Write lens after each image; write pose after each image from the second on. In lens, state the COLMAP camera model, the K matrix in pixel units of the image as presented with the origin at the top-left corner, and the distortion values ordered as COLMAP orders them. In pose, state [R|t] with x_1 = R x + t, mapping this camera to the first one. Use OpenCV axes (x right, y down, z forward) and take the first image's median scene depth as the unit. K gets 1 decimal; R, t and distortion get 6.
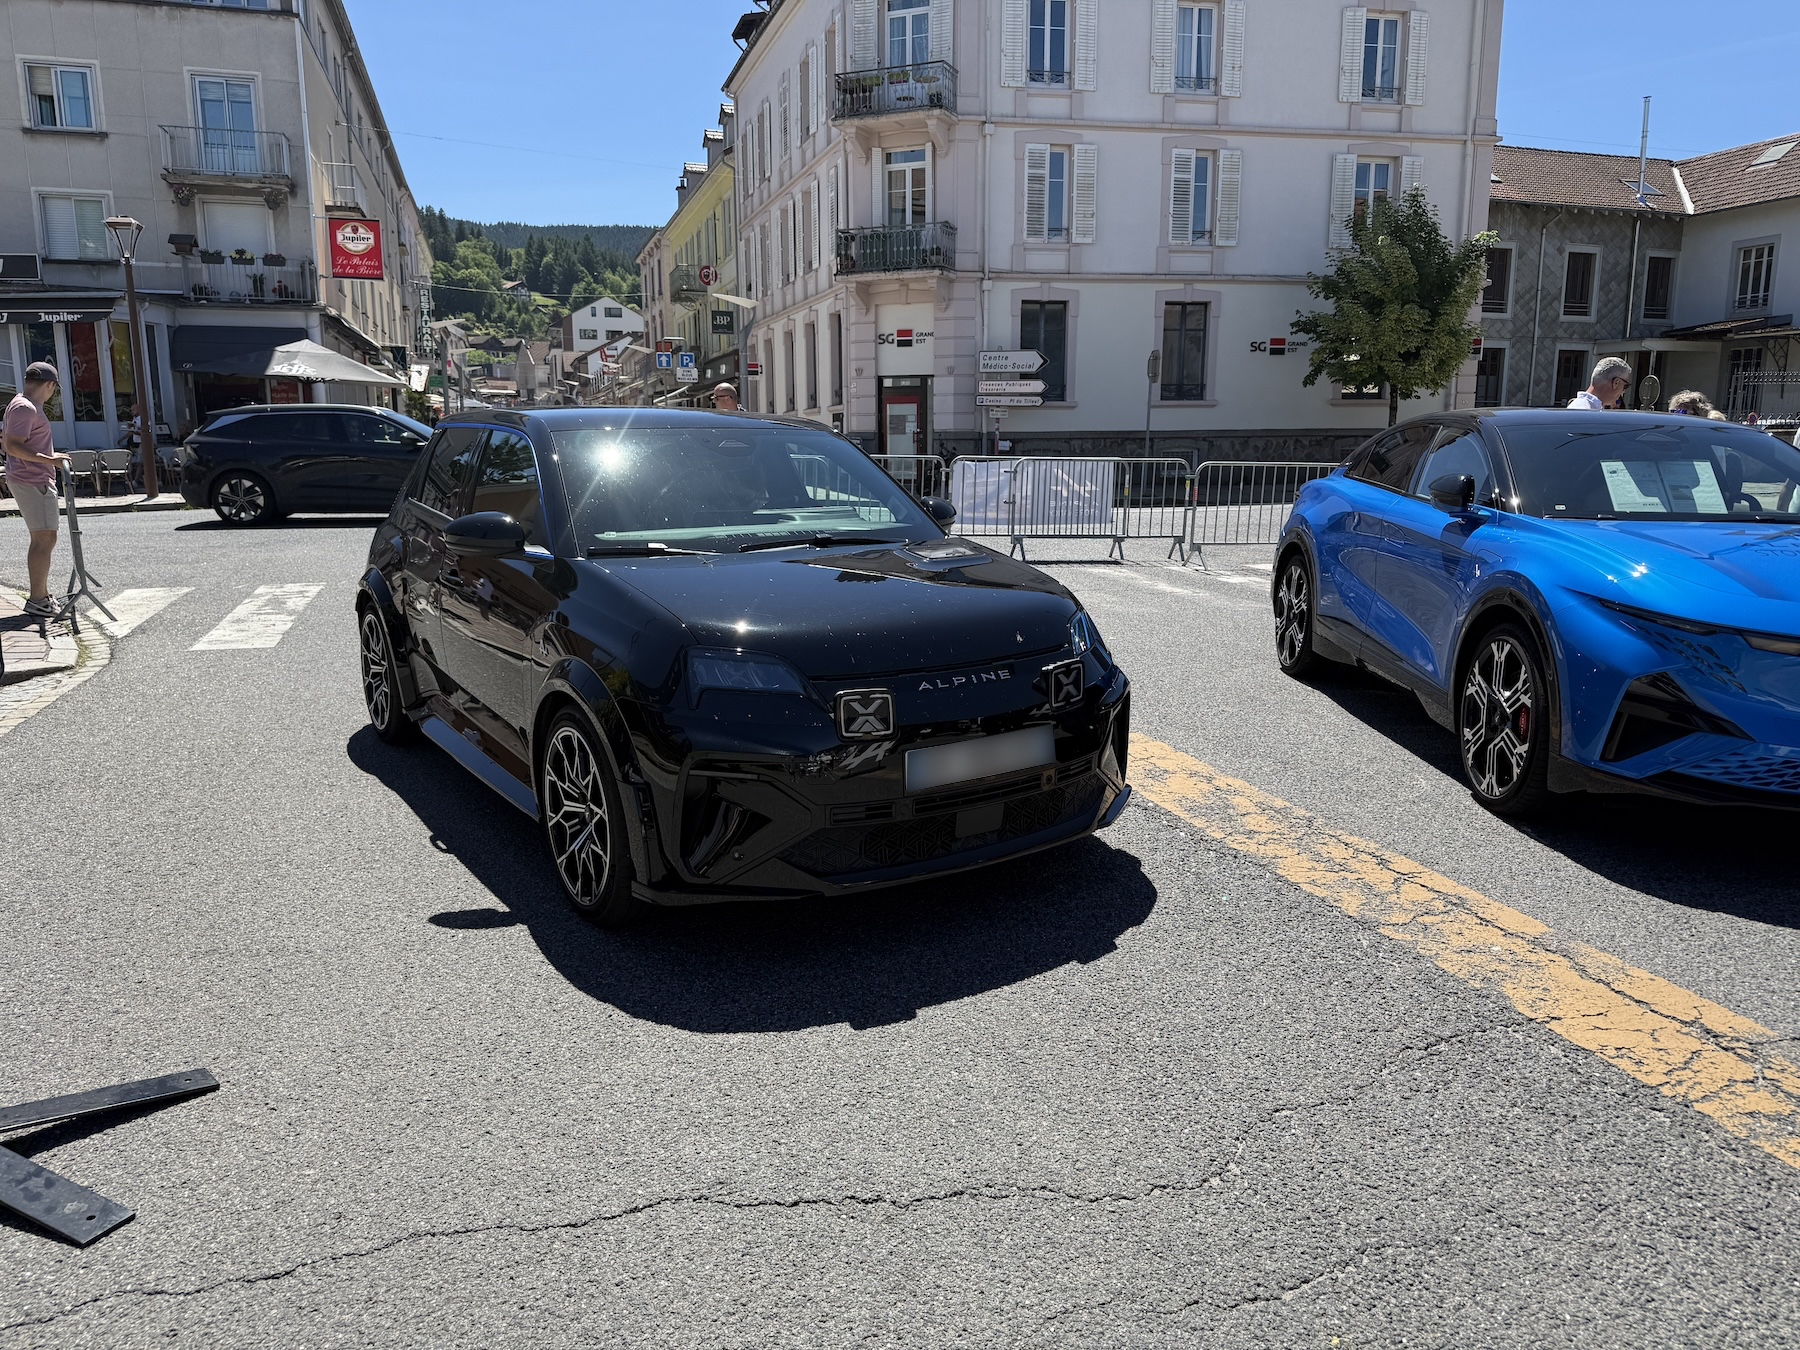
lens RADIAL K [[1280.7, 0, 905.7], [0, 1280.7, 677.6], [0, 0, 1]] dist [0.079422, -0.094216]
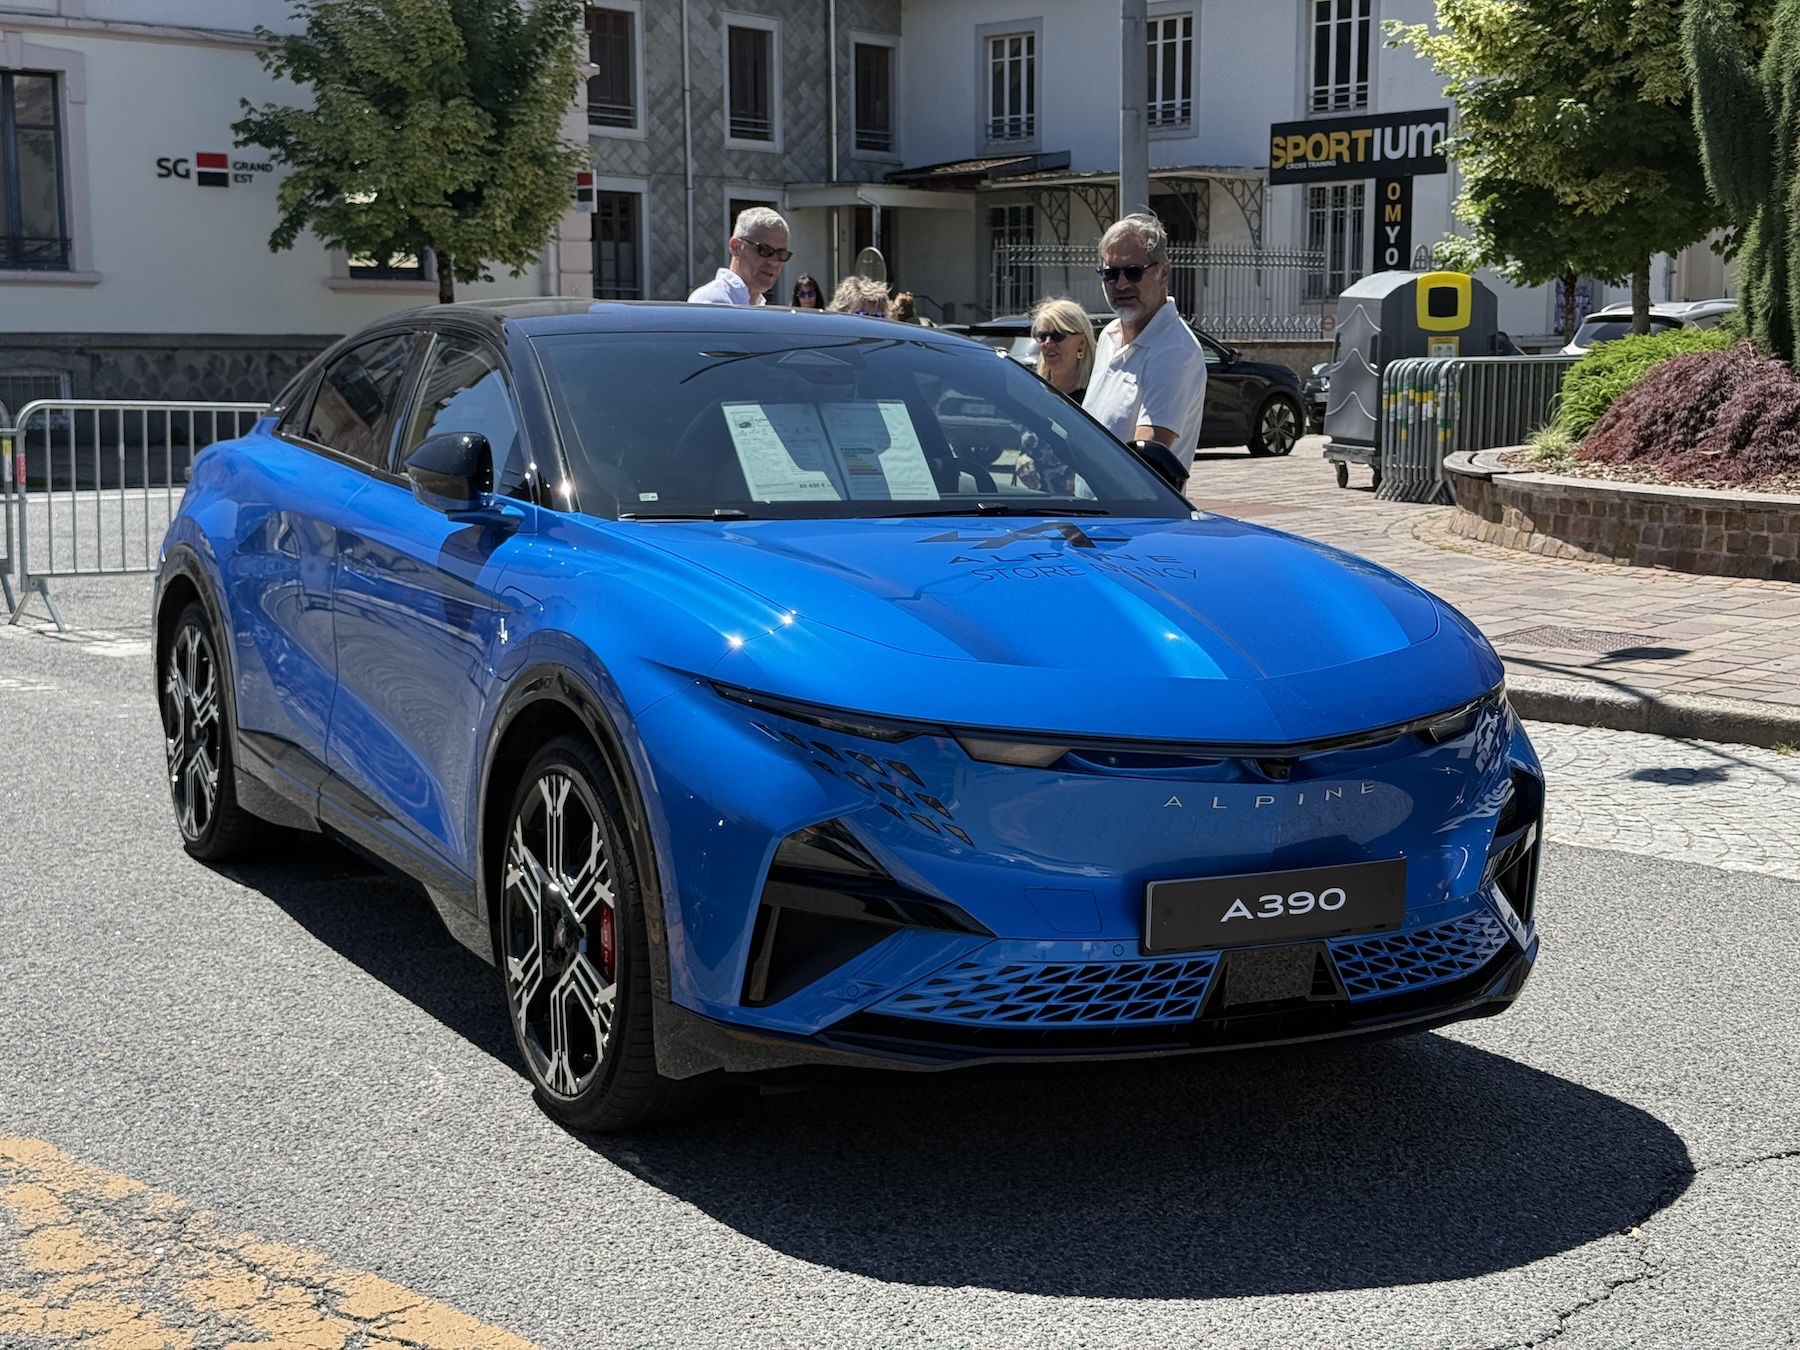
lens RADIAL K [[2534.3, 0, 897.5], [0, 2534.3, 654.8], [0, 0, 1]] dist [0.103419, 0.000000]
pose [[0.873345, -0.059718, 0.483428, 0.101674], [0.090794, 0.995021, -0.041110, -0.019552], [-0.478566, 0.079795, 0.874418, 0.092277]]
